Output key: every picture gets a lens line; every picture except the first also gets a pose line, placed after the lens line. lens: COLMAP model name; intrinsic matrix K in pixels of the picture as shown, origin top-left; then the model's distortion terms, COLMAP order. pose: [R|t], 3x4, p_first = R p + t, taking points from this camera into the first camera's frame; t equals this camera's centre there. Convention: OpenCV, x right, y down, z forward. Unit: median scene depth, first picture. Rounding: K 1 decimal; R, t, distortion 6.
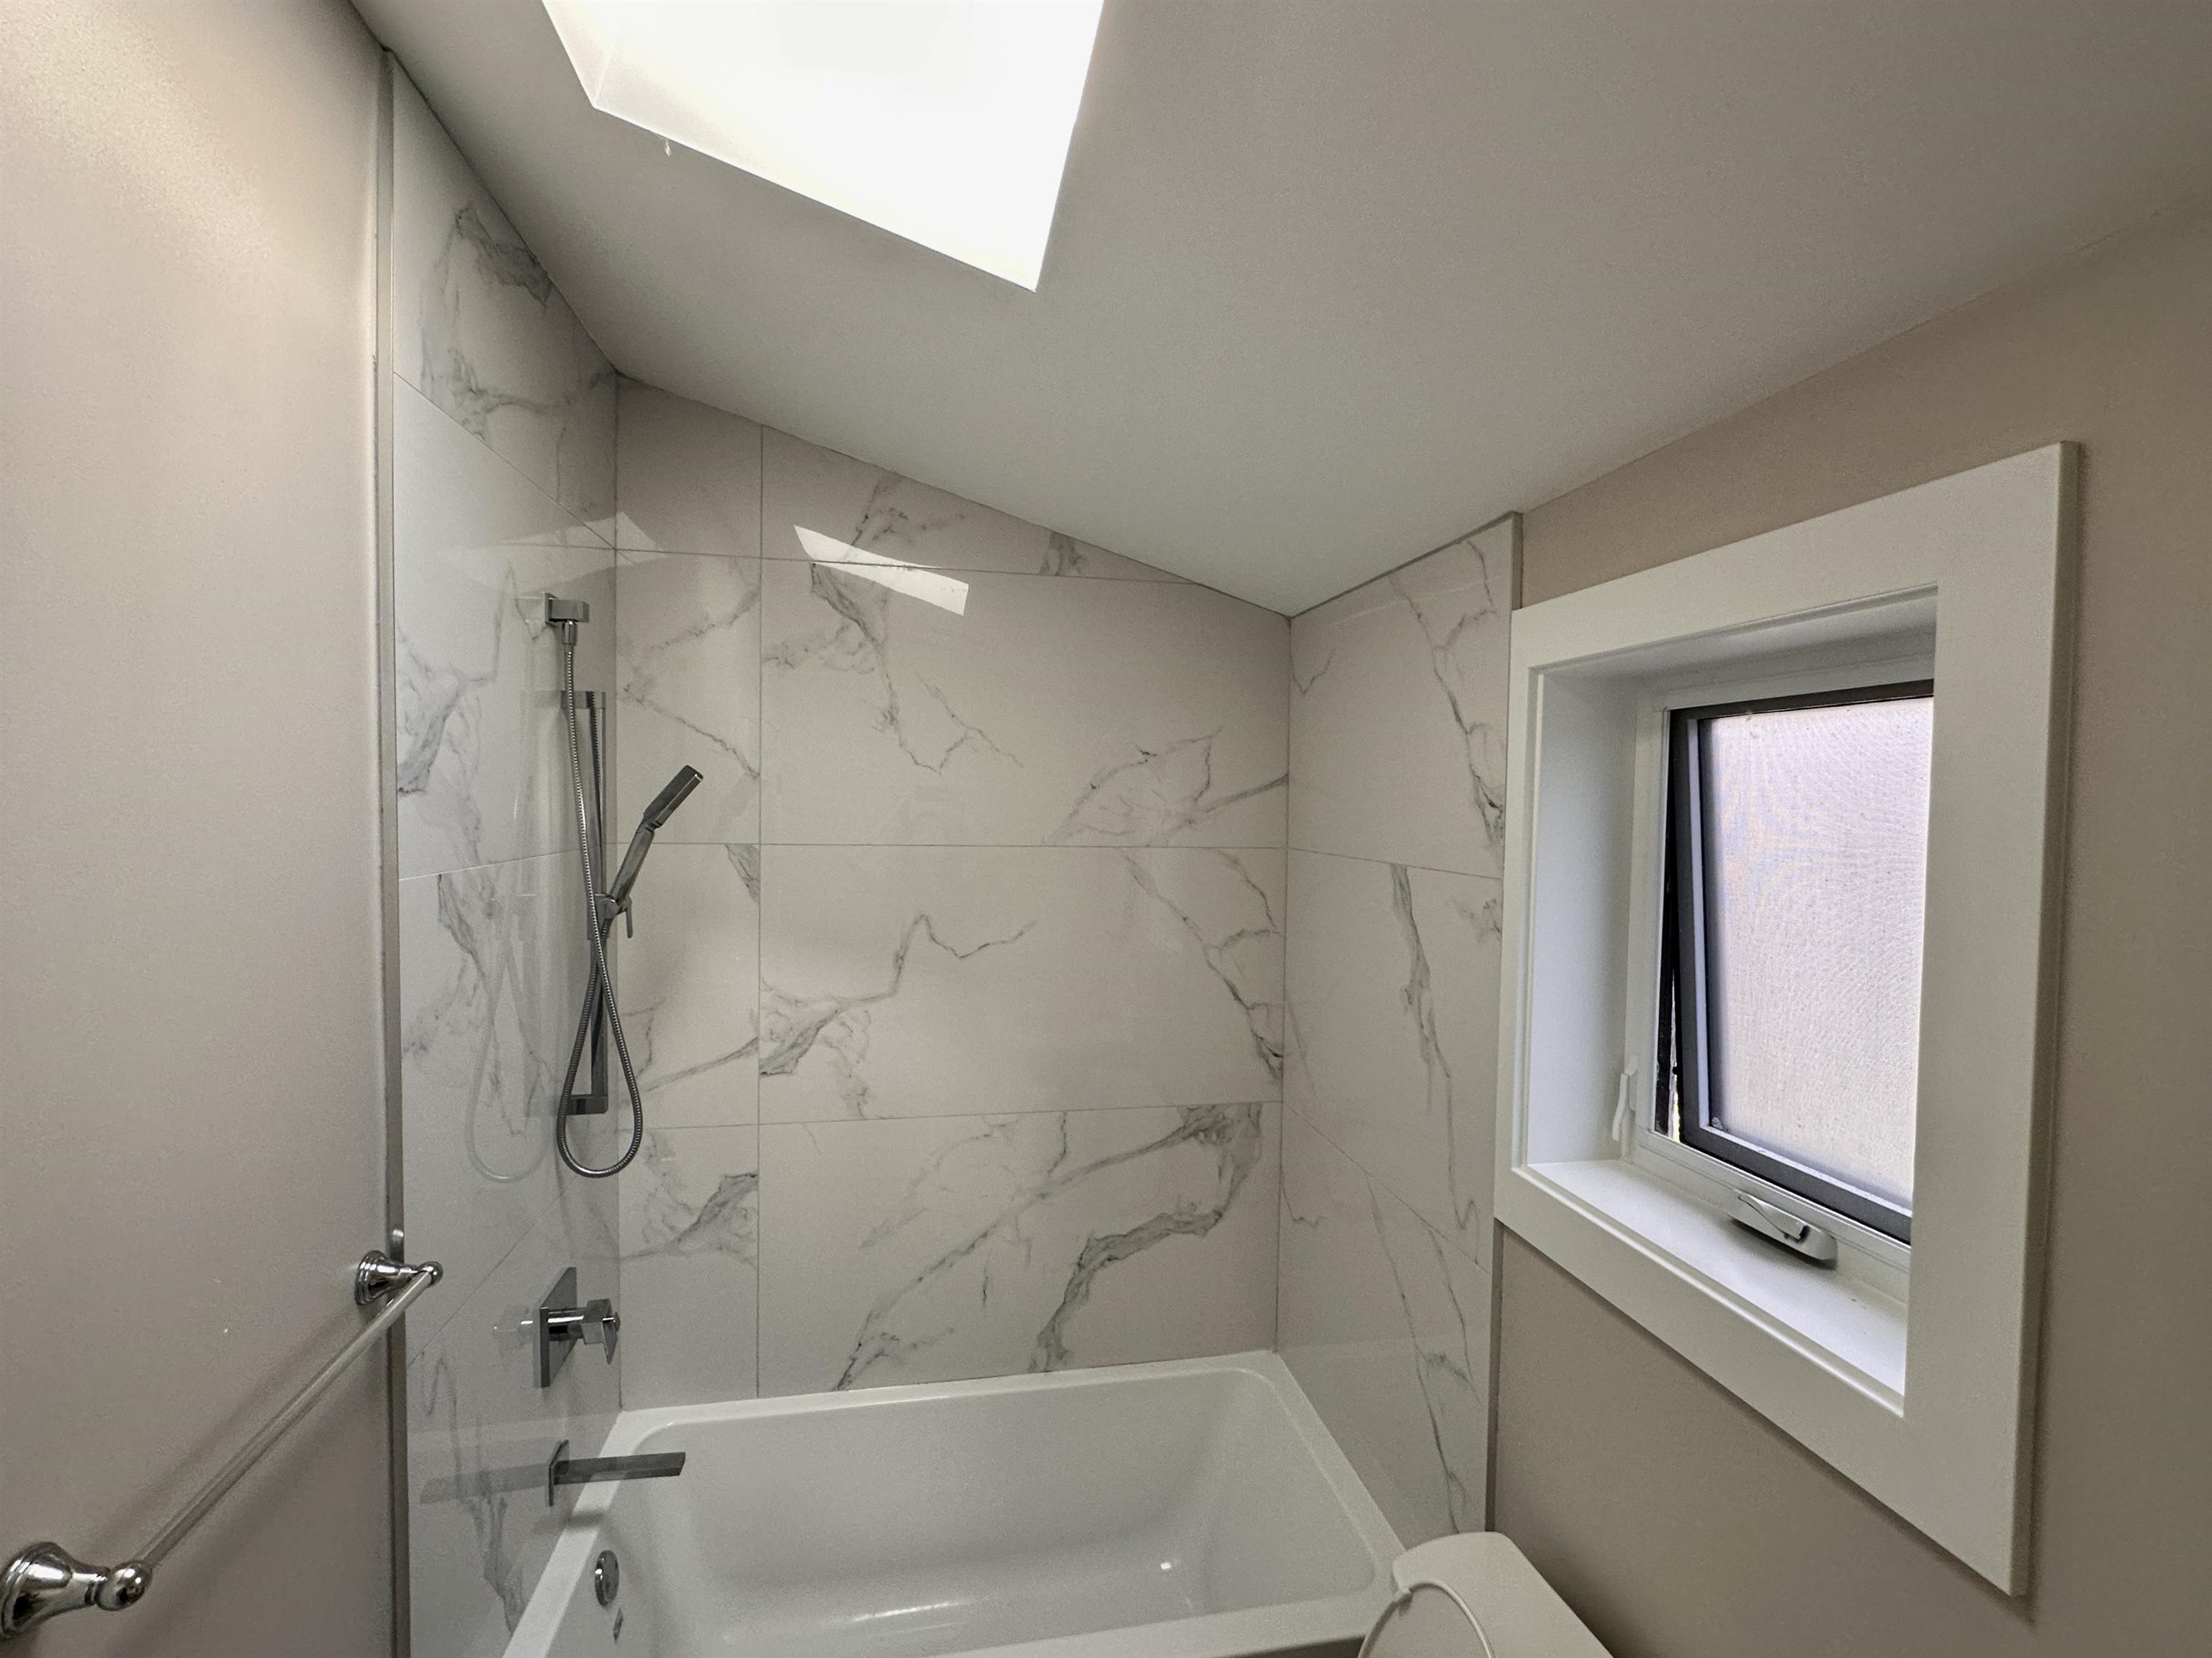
lens RADIAL K [[978.6, 0, 1106.0], [0, 978.6, 829.0], [0, 0, 1]] dist [-0.000561, -0.000197]
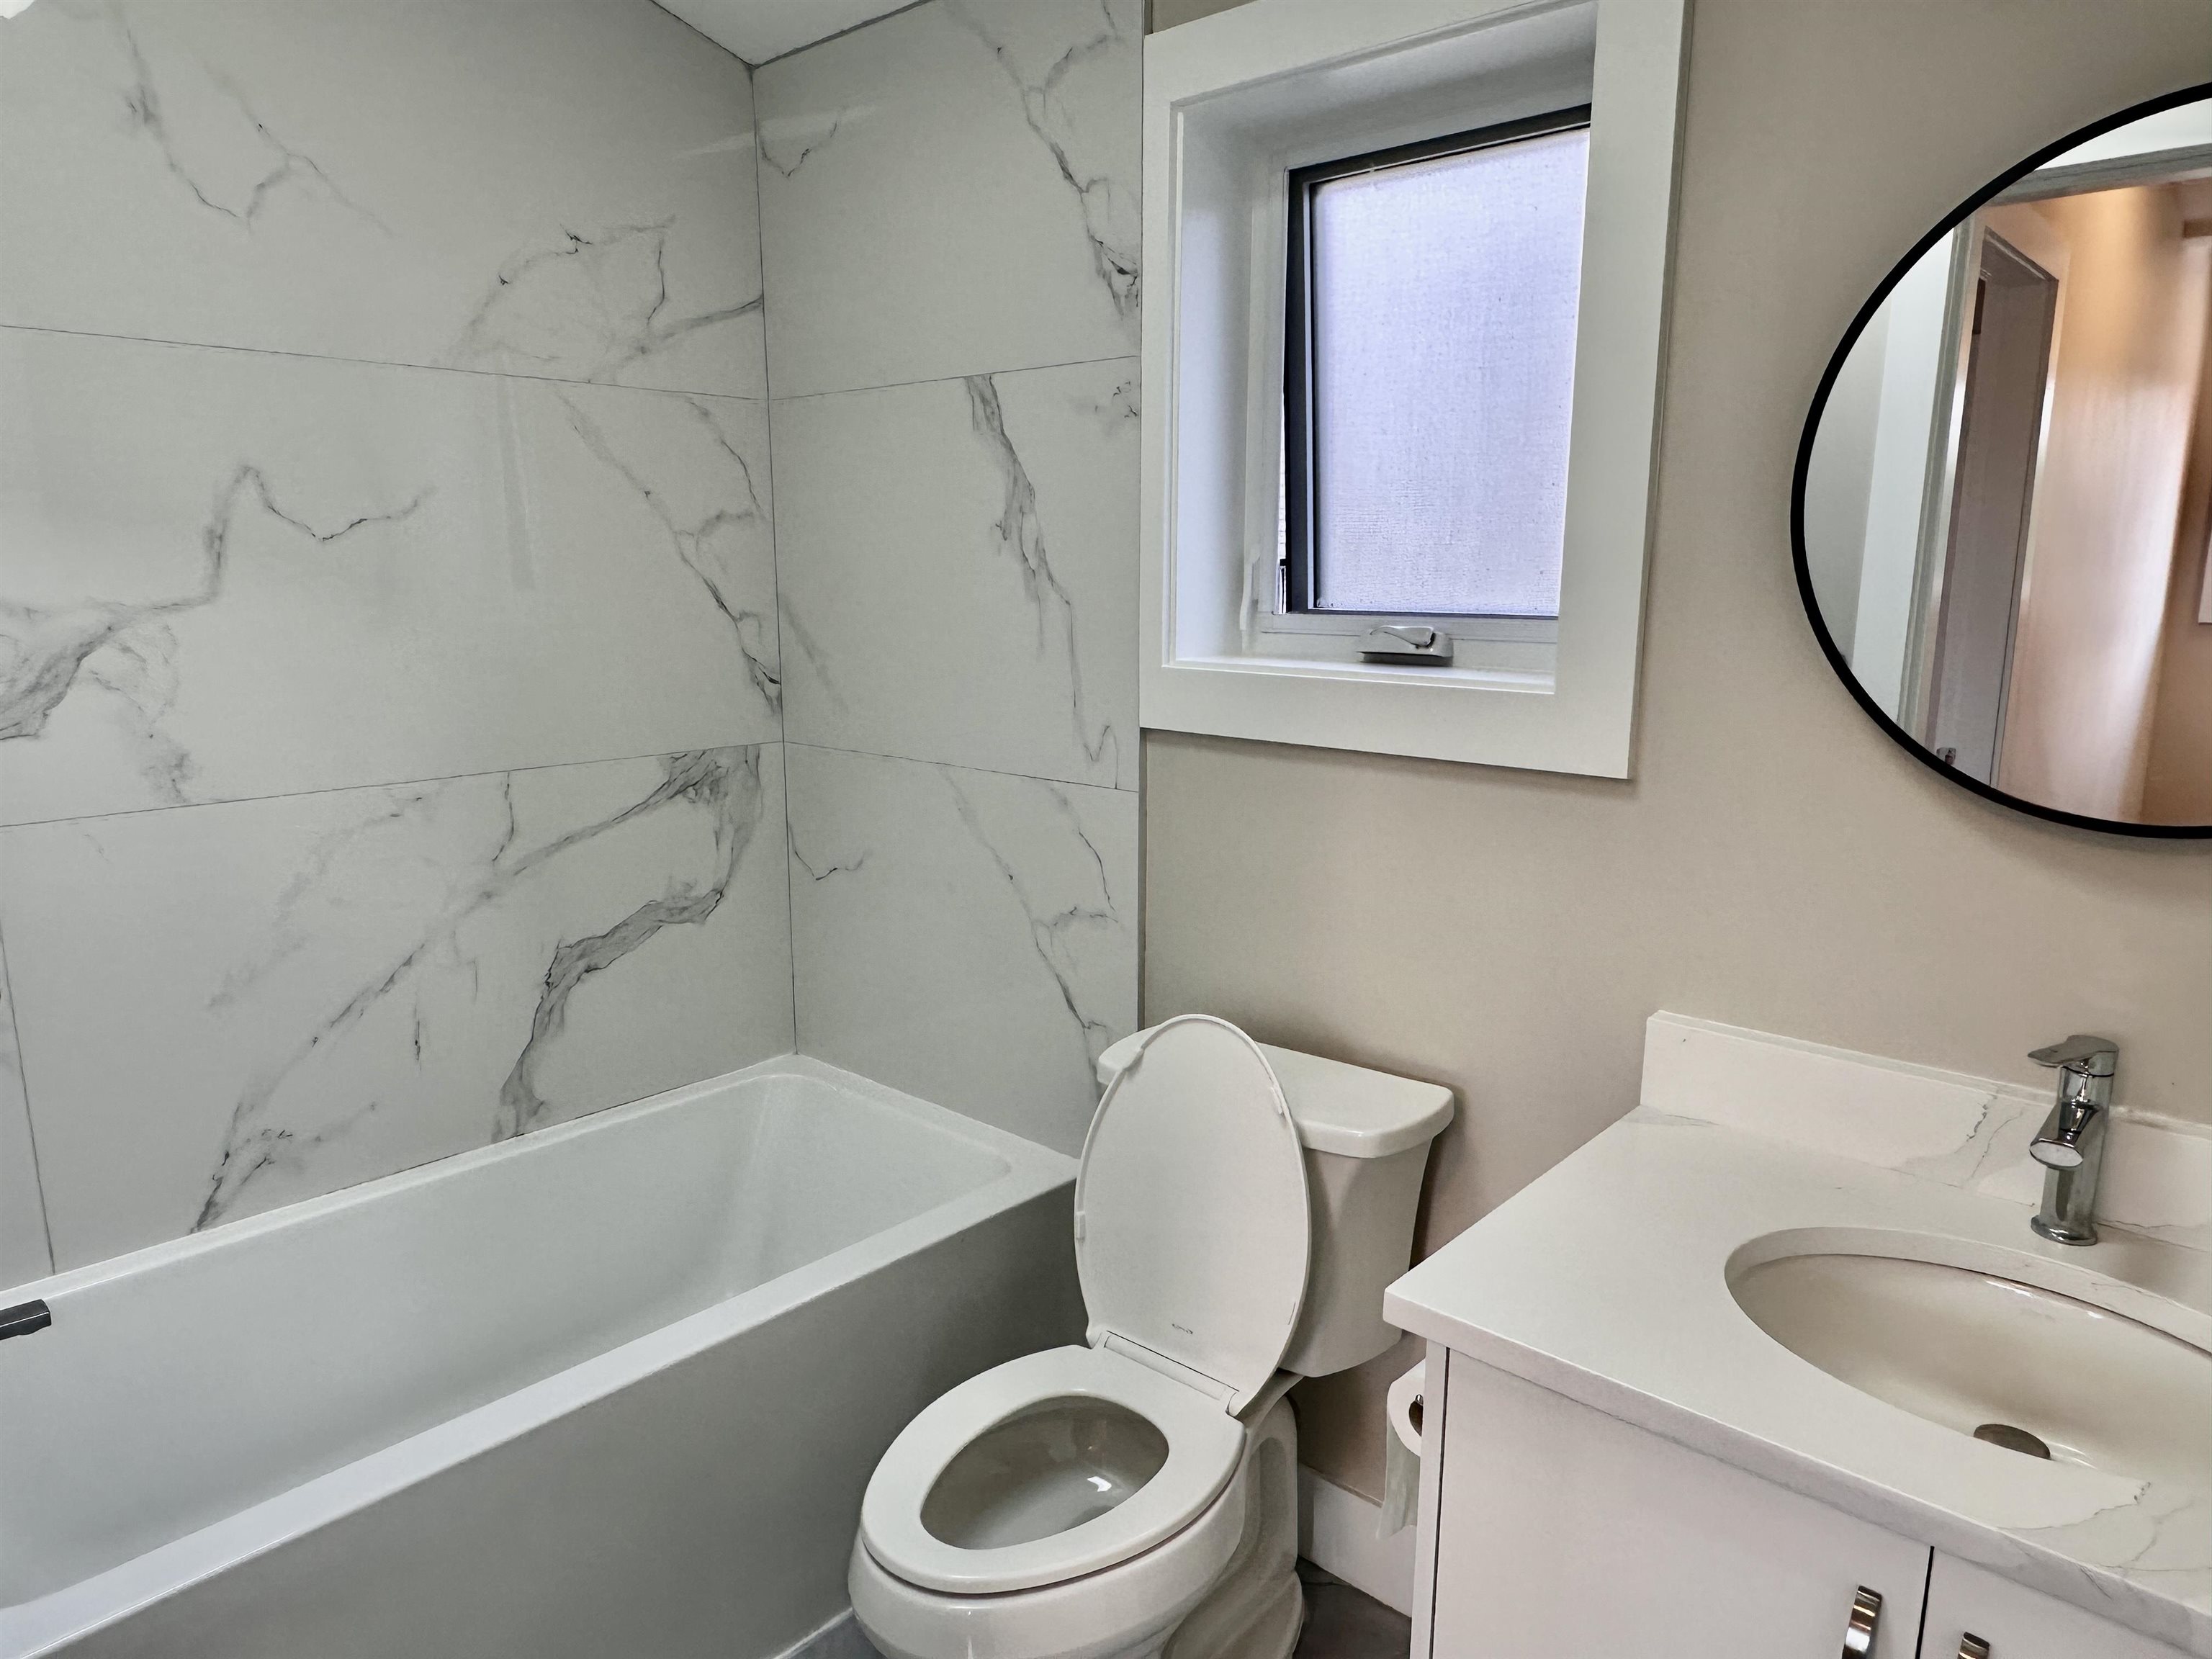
lens RADIAL K [[1415.2, 0, 1106.0], [0, 1415.2, 829.5], [0, 0, 1]] dist [0.001704, 0.001982]
pose [[0.800287, -0.131594, 0.584999, -0.305081], [0.032594, 0.983726, 0.176697, 0.171054], [-0.598730, -0.122341, 0.791552, -0.054901]]
